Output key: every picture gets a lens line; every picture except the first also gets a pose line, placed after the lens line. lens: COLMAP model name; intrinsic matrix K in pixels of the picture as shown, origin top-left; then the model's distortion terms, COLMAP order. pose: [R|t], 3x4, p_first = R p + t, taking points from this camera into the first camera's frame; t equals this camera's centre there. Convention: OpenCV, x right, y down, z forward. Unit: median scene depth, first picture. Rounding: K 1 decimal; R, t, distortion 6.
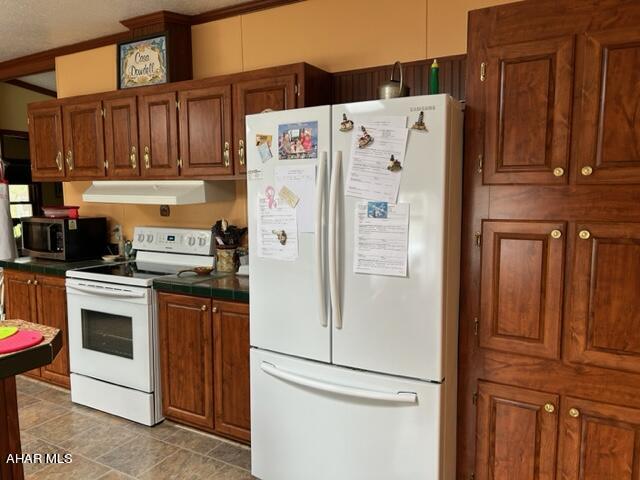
lens RADIAL K [[478.2, 0, 320.0], [0, 478.2, 240.0], [0, 0, 1]] dist [0.005951, -0.005463]
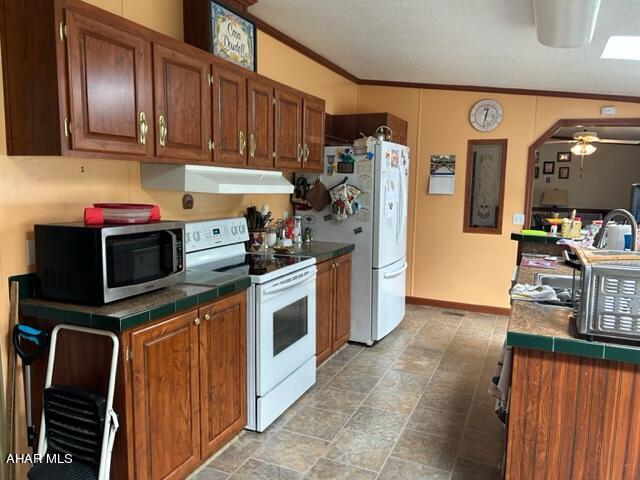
lens RADIAL K [[478.2, 0, 320.0], [0, 478.2, 240.0], [0, 0, 1]] dist [0.005951, -0.005463]
pose [[-0.077188, -0.121080, 0.989637, -1.335633], [0.083045, 0.988368, 0.127402, -0.094308], [-0.993552, 0.092019, -0.066236, 0.939124]]
